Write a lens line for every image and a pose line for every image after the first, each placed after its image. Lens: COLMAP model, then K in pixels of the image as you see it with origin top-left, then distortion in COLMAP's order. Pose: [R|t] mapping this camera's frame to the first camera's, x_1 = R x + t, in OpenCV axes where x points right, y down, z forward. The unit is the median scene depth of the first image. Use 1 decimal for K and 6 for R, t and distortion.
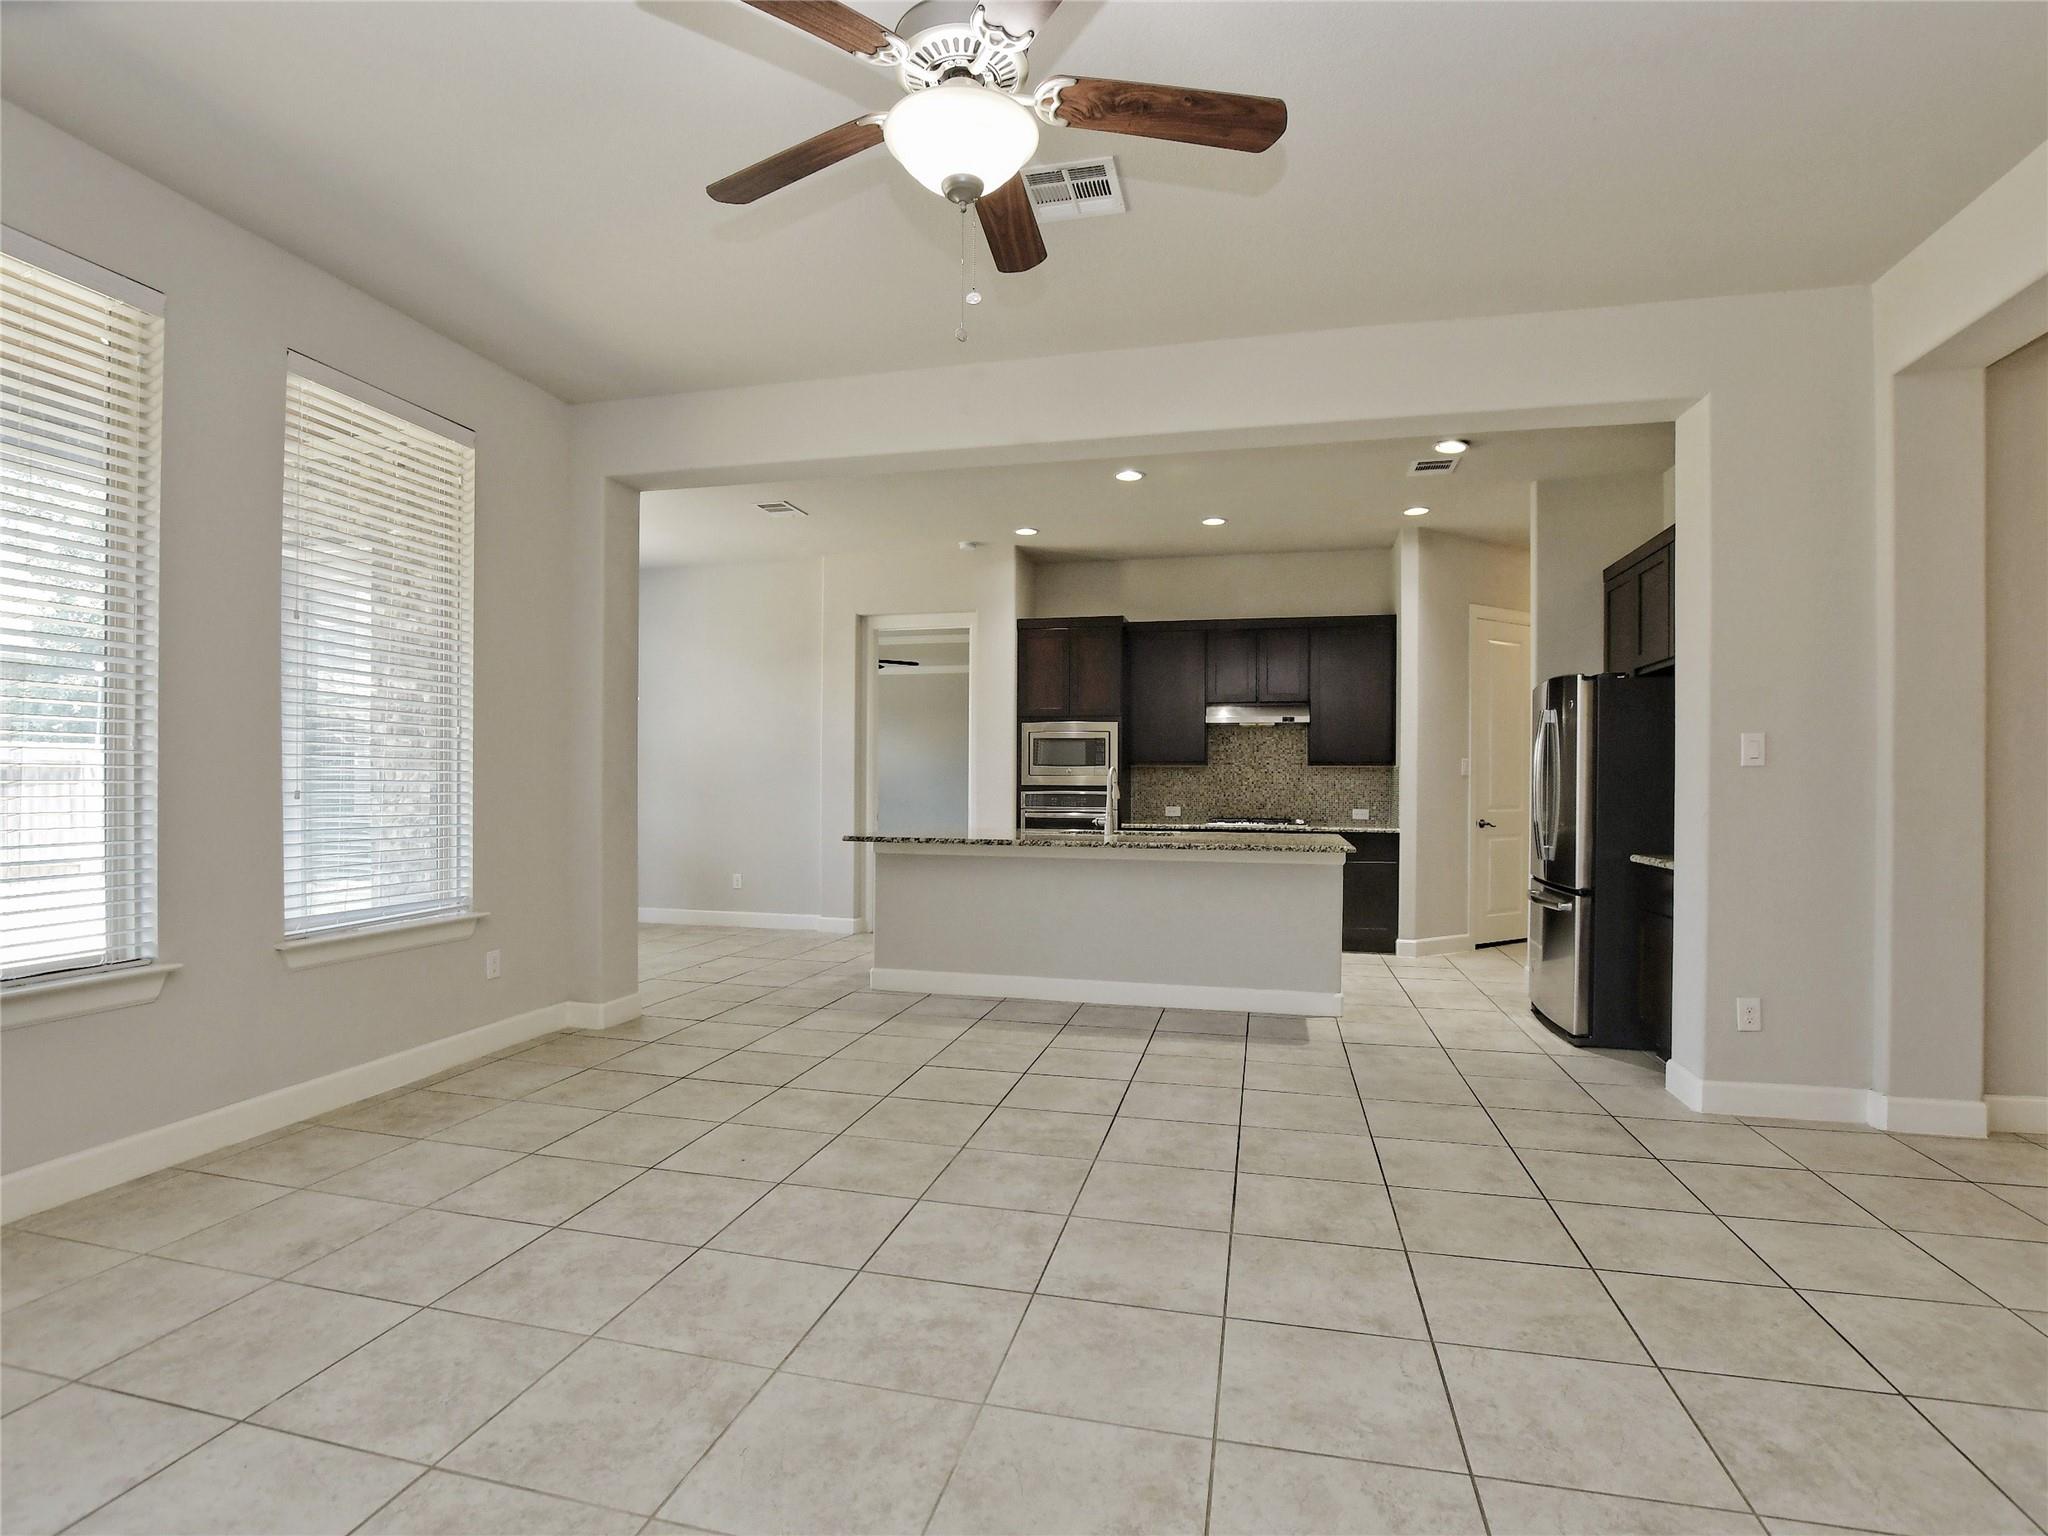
lens RADIAL K [[1012.2, 0, 1008.1], [0, 1012.2, 790.8], [0, 0, 1]] dist [-0.033117, 0.003634]
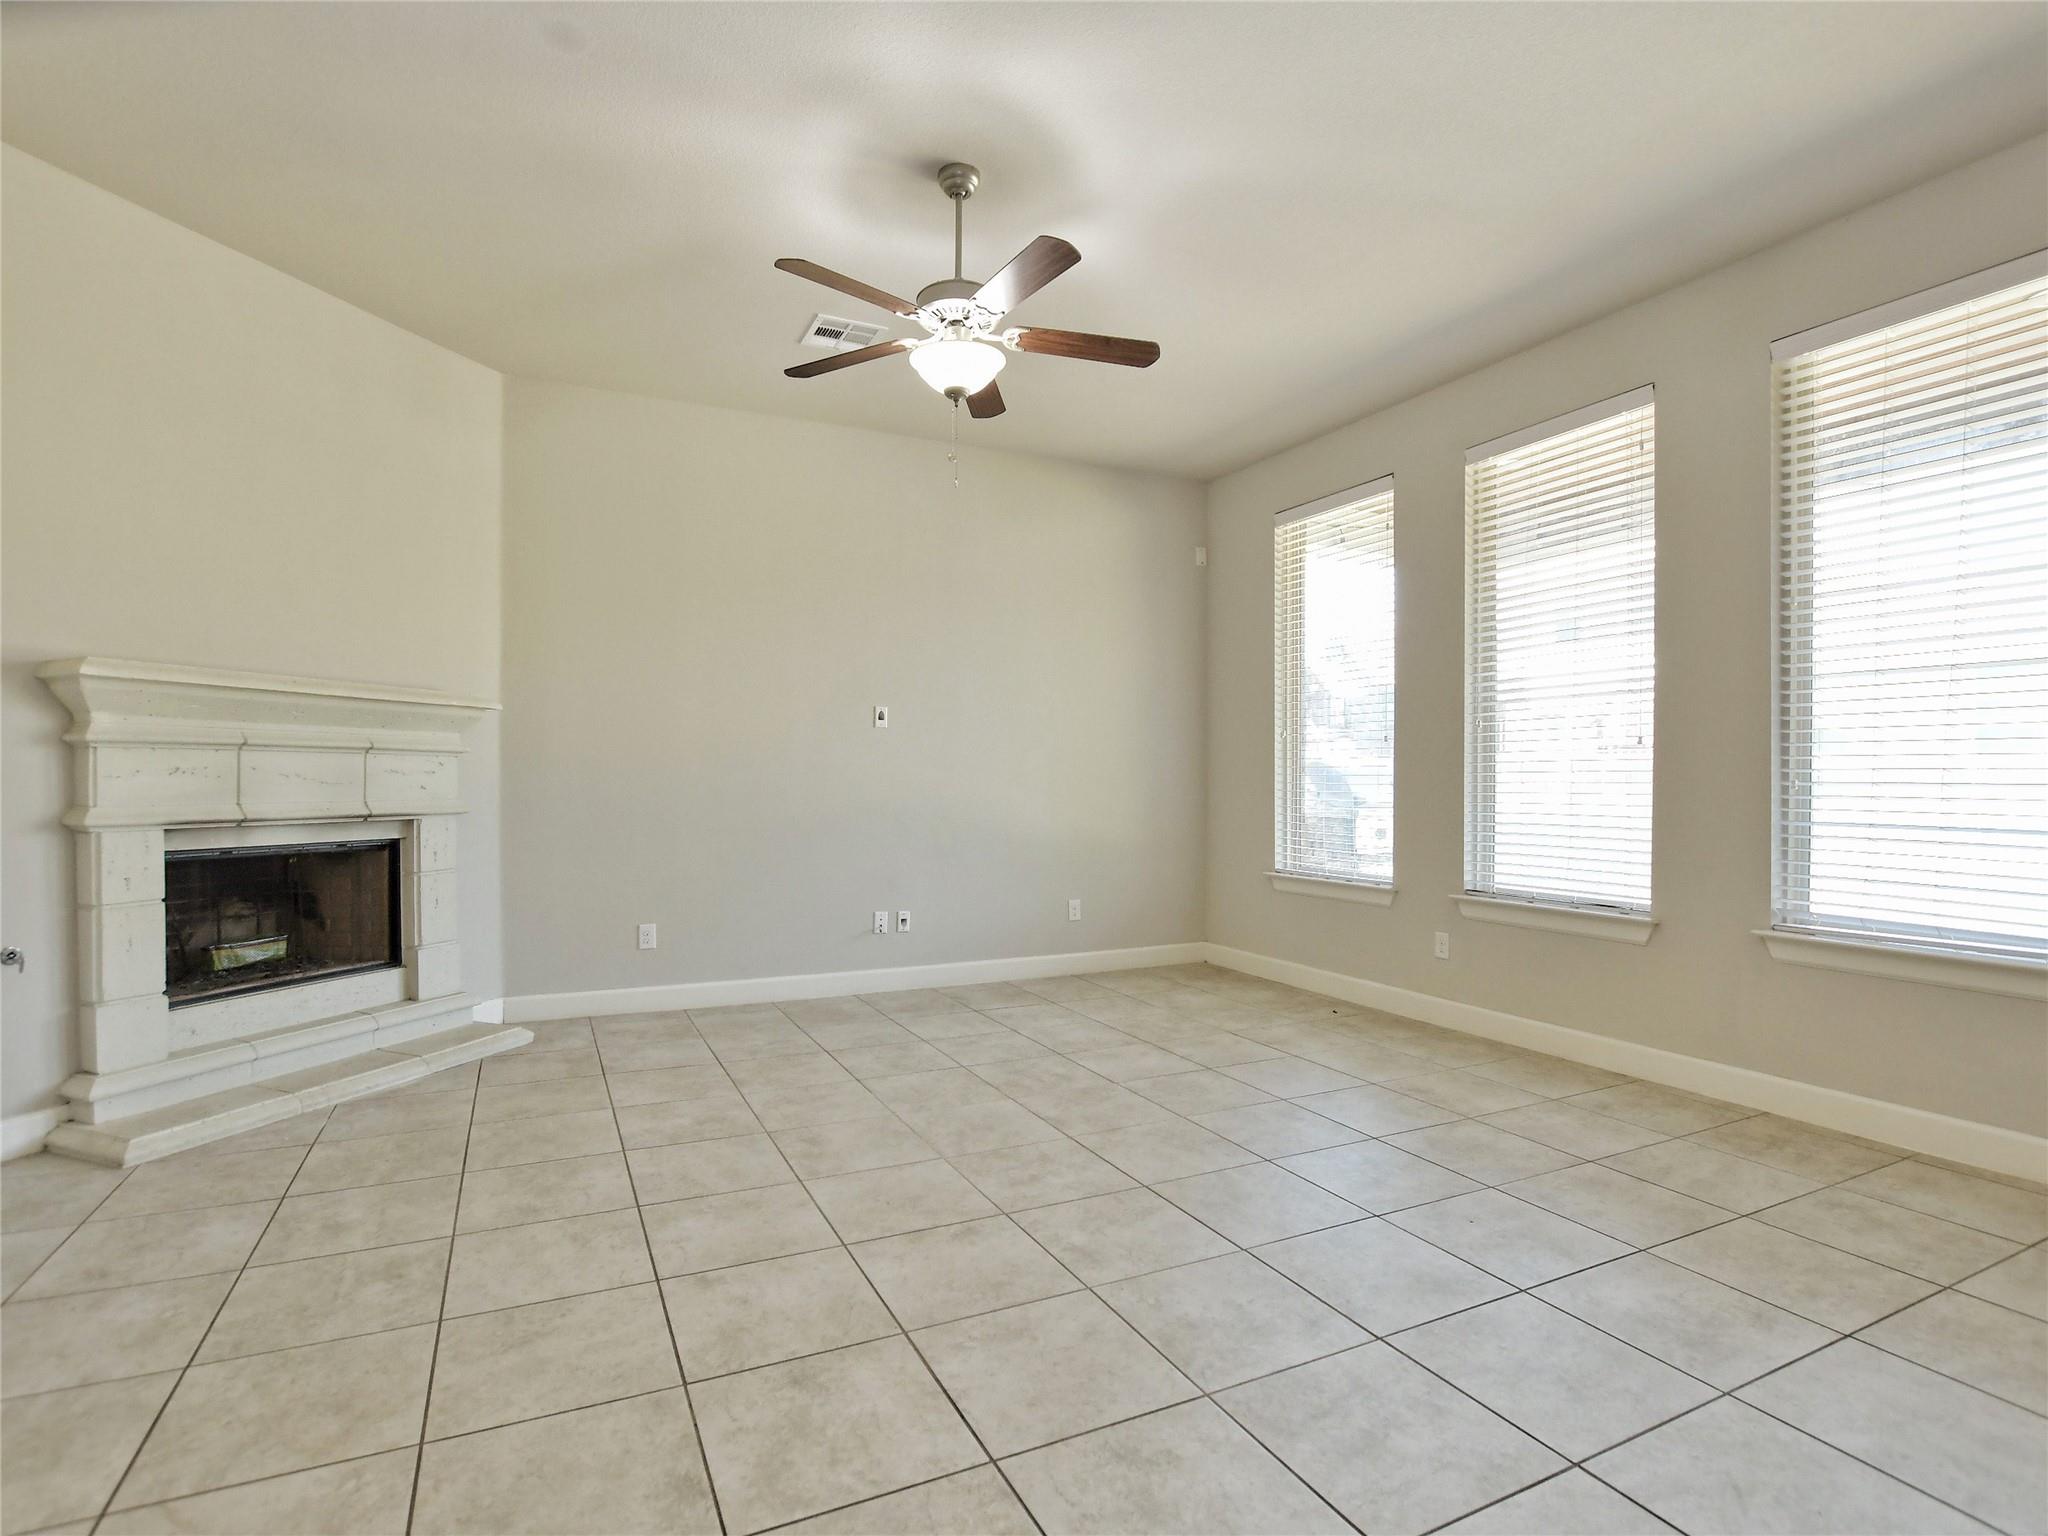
lens RADIAL K [[1012.2, 0, 1008.1], [0, 1012.2, 790.8], [0, 0, 1]] dist [-0.033117, 0.003634]
pose [[-0.767976, -0.001569, -0.640476, 0.449124], [-0.013238, 0.999822, 0.013425, 0.006635], [0.640342, 0.018789, -0.767860, 1.118744]]
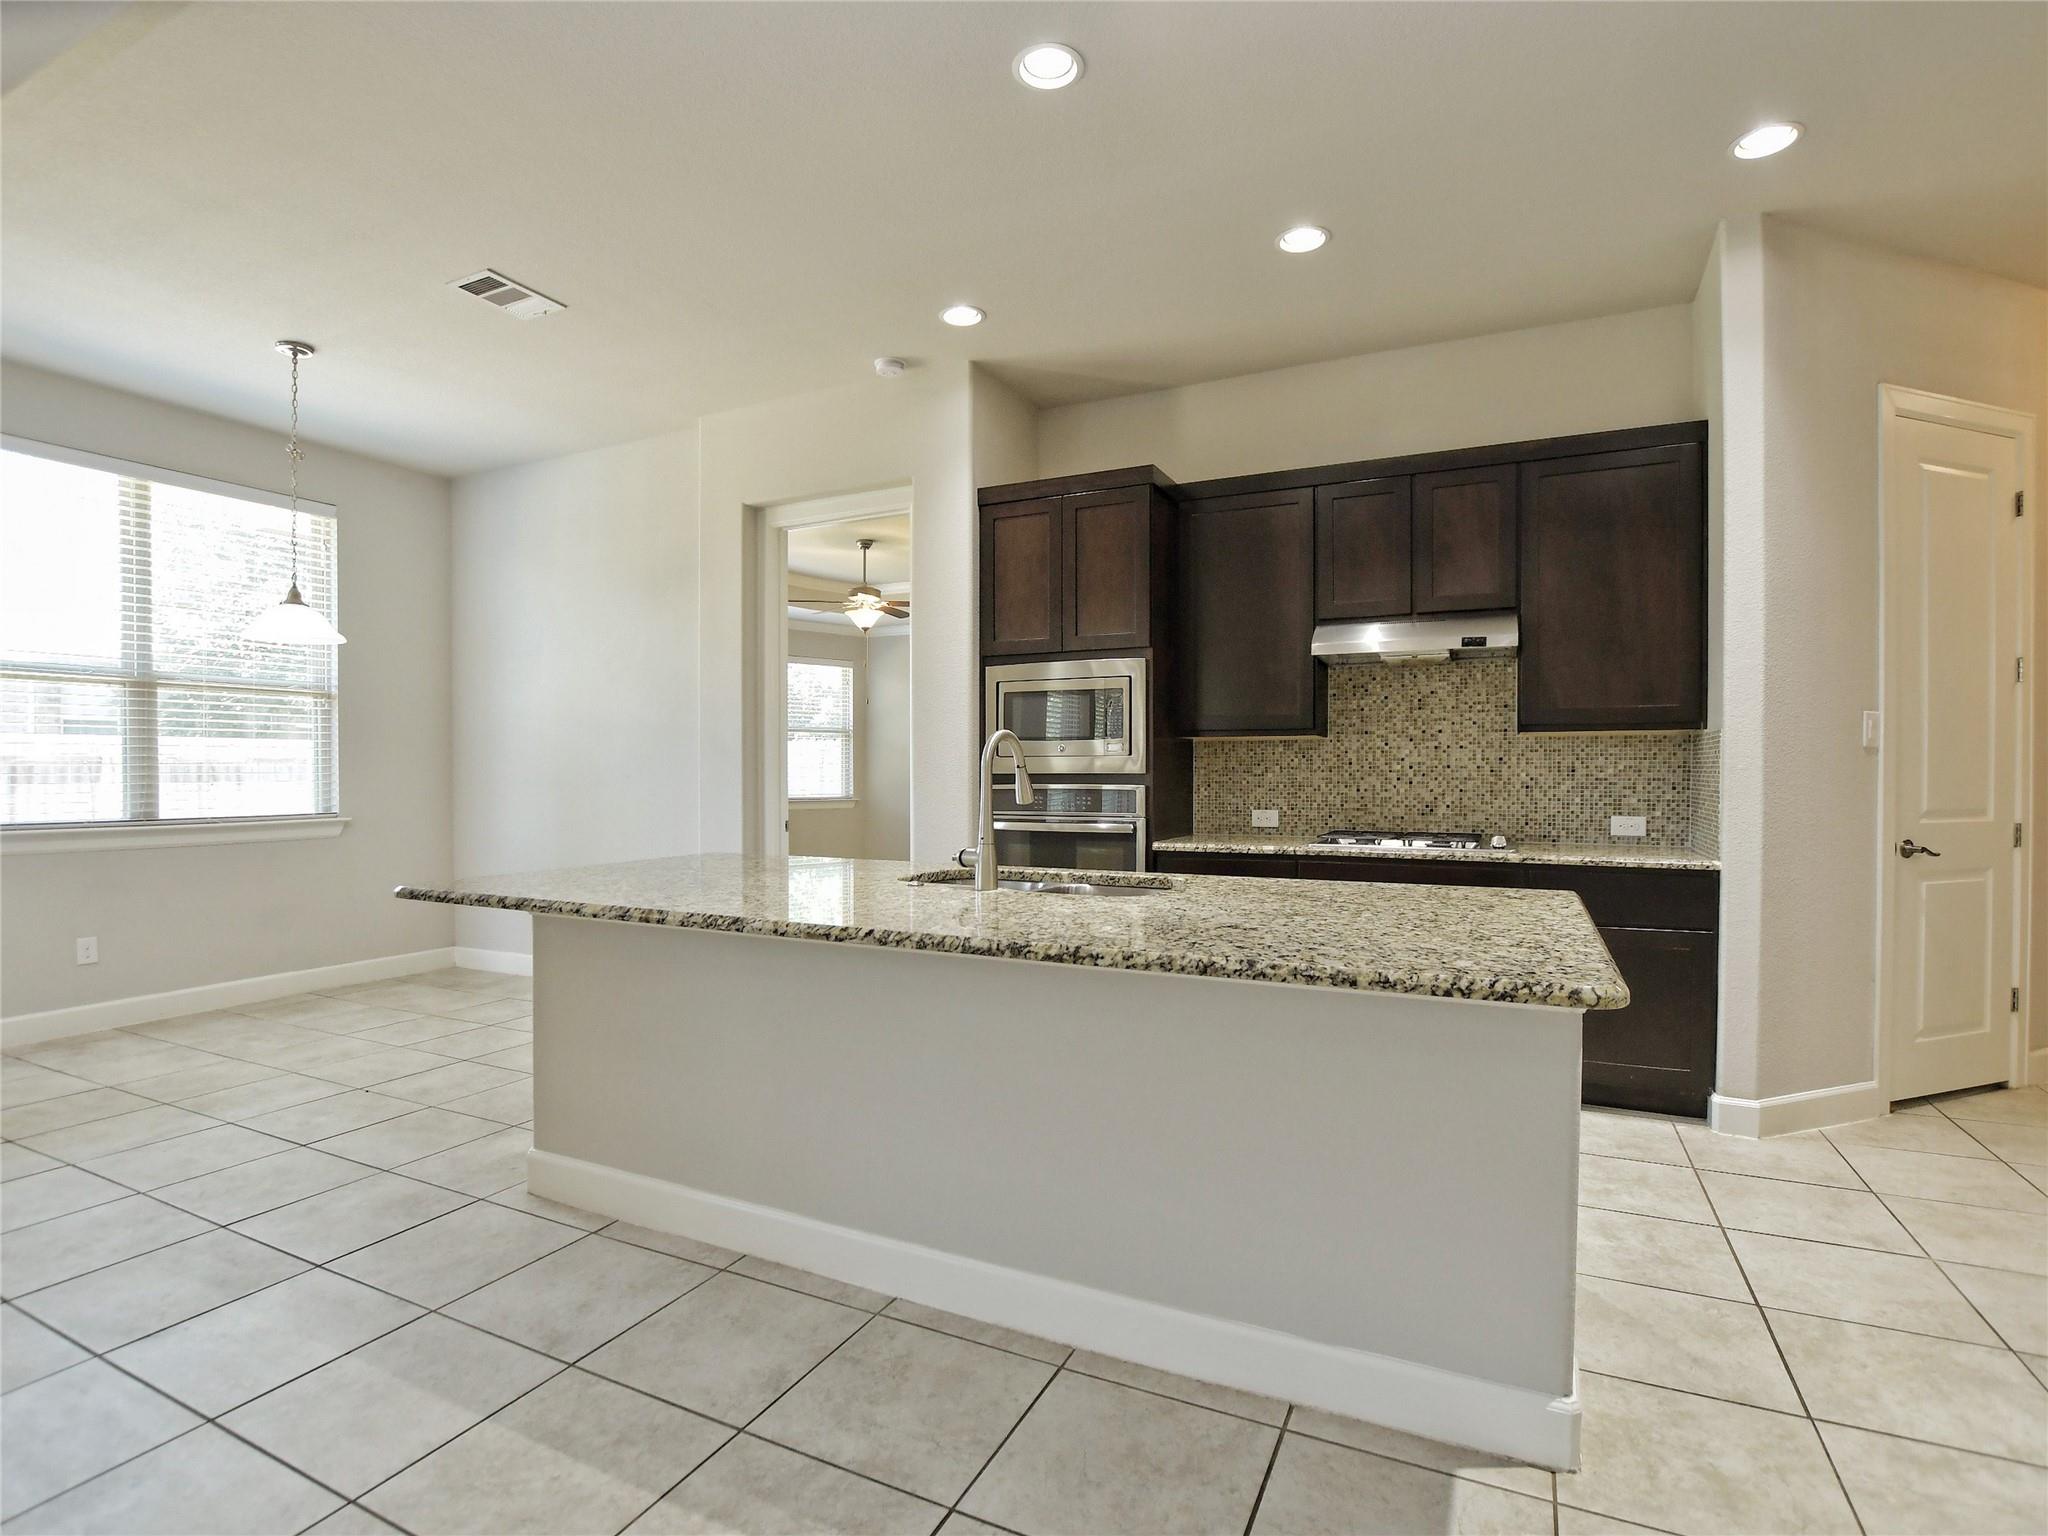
lens RADIAL K [[1012.2, 0, 1008.1], [0, 1012.2, 790.8], [0, 0, 1]] dist [-0.033117, 0.003634]
pose [[0.977662, -0.003094, -0.210162, 0.292895], [0.005236, 0.999940, 0.009637, -0.002620], [0.210119, -0.010522, 0.977619, 0.863622]]
